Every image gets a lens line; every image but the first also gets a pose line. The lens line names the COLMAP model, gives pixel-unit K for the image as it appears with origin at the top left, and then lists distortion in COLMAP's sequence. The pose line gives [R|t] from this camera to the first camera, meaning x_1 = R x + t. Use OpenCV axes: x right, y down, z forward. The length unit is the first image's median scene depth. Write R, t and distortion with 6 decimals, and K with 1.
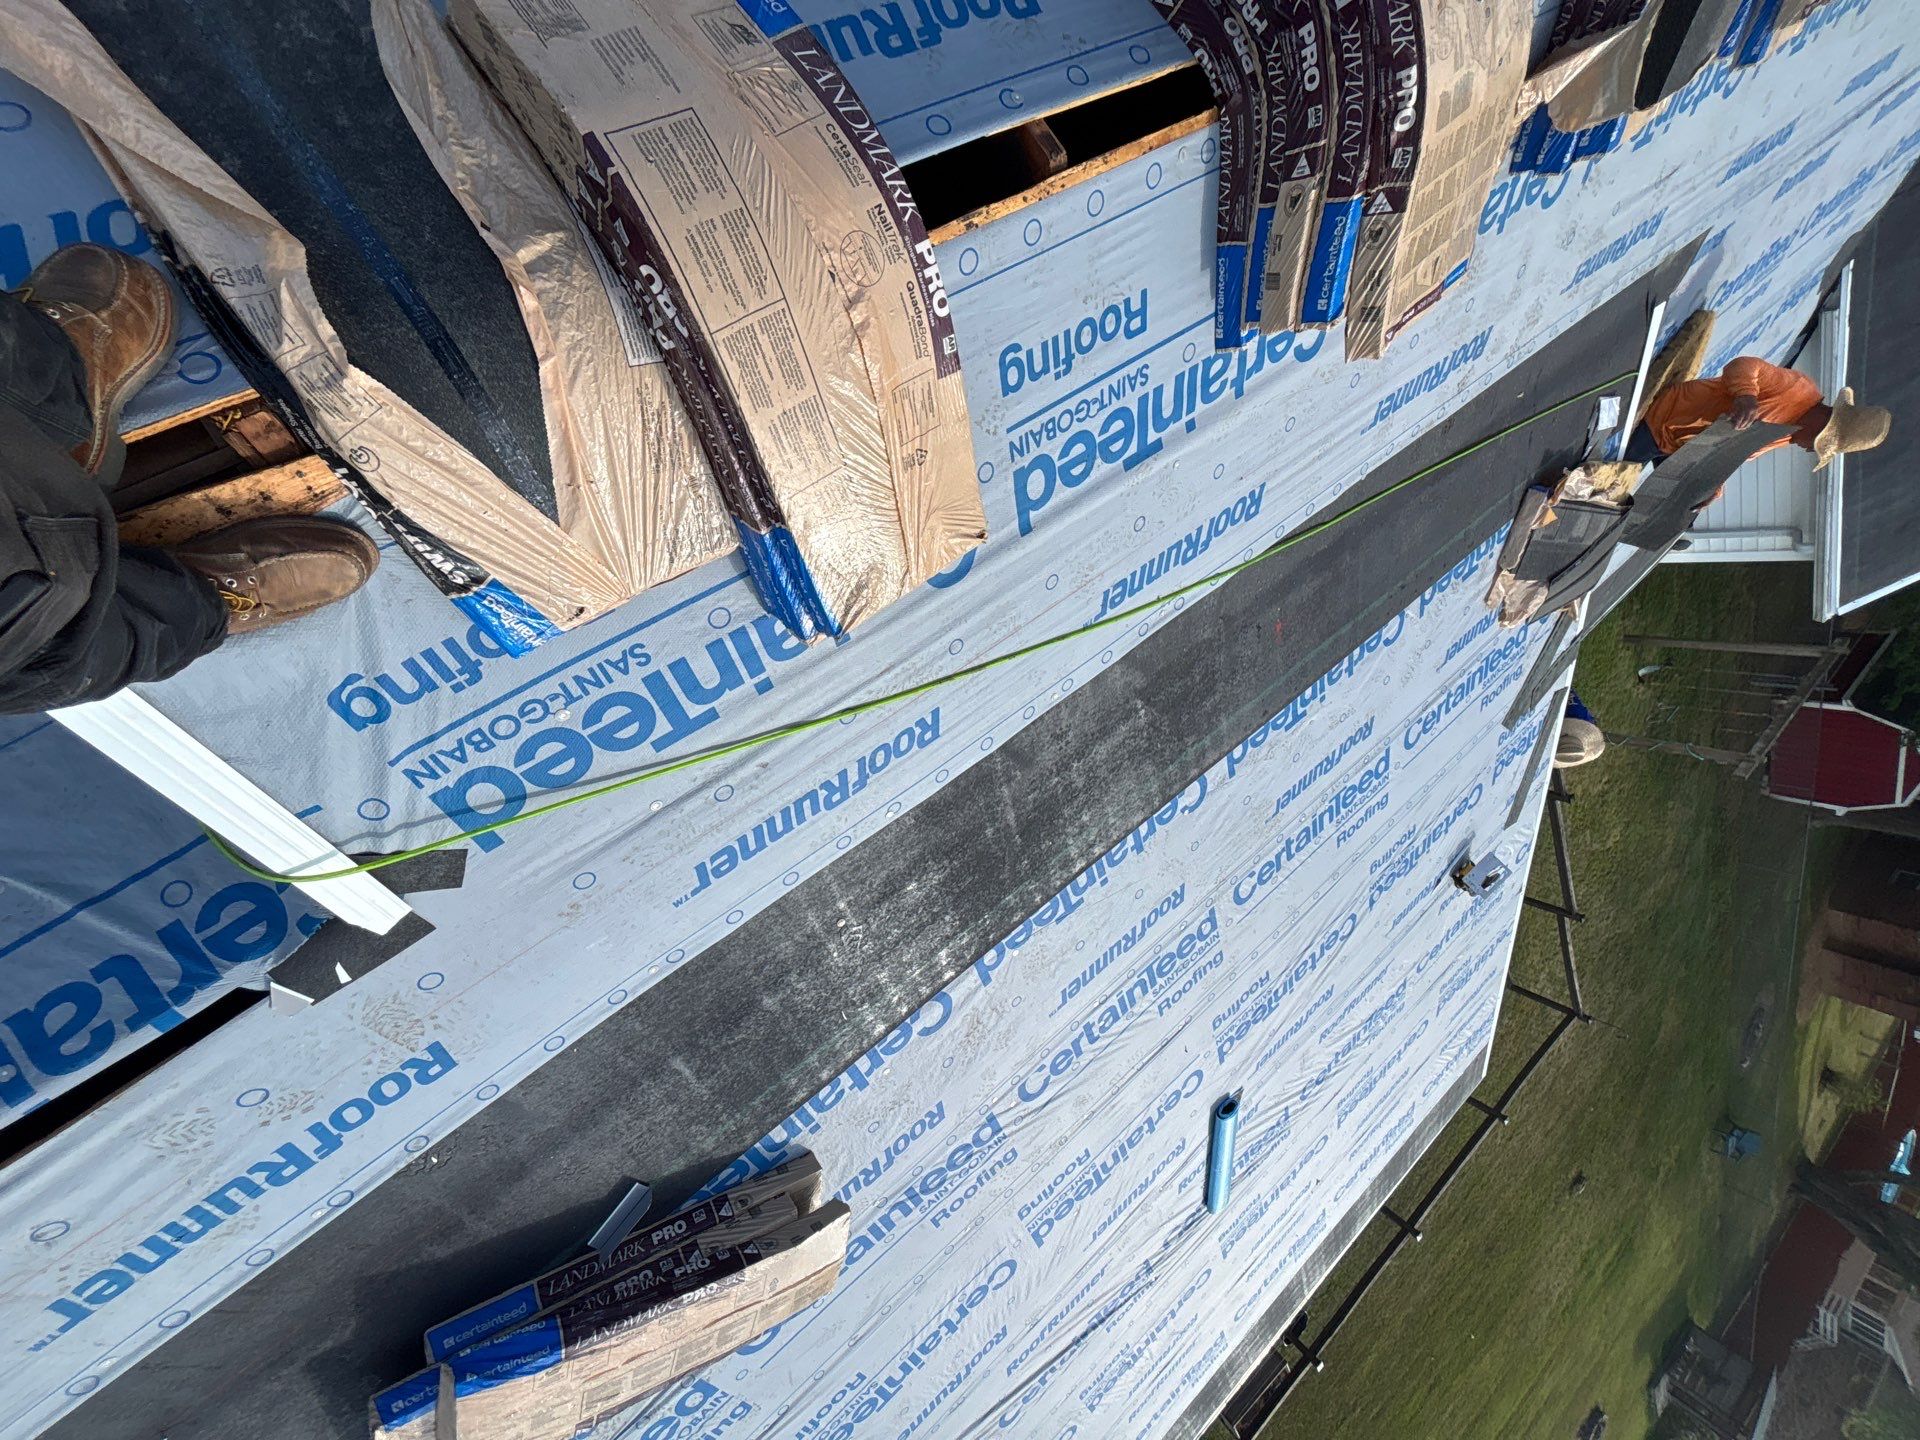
lens RADIAL K [[776.7, 0, 960.0], [0, 776.7, 720.0], [0, 0, 1]] dist [0.002713, -0.000261]
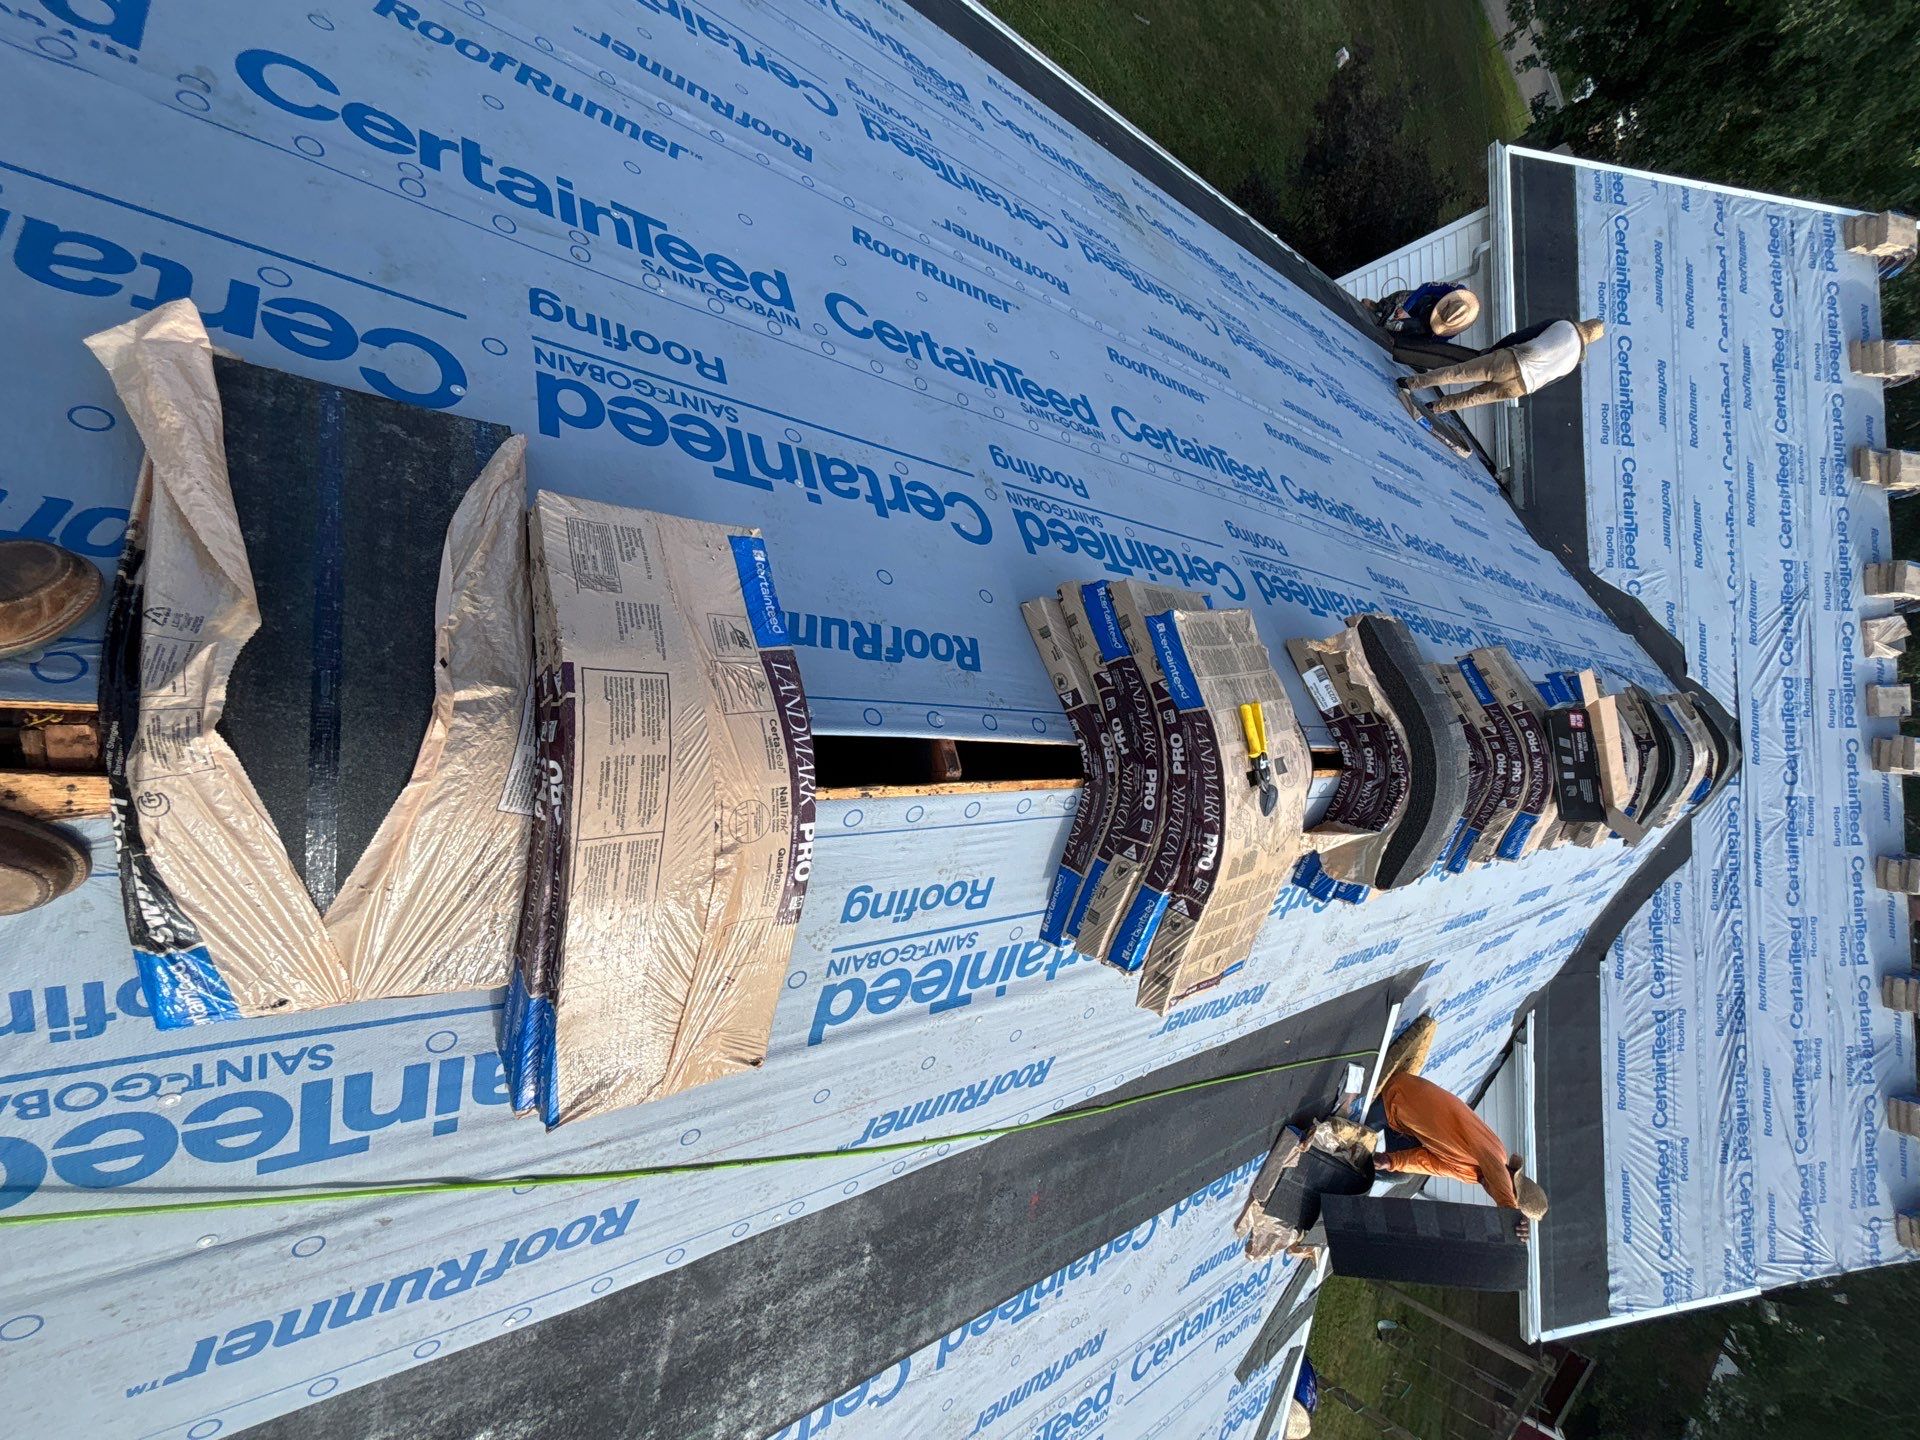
lens RADIAL K [[772.3, 0, 955.1], [0, 772.3, 720.9], [0, 0, 1]] dist [0.008540, -0.003812]
pose [[0.904056, 0.418650, 0.086114, -0.009265], [-0.325111, 0.804356, -0.497307, -0.161843], [-0.277464, 0.421596, 0.863290, -0.072009]]
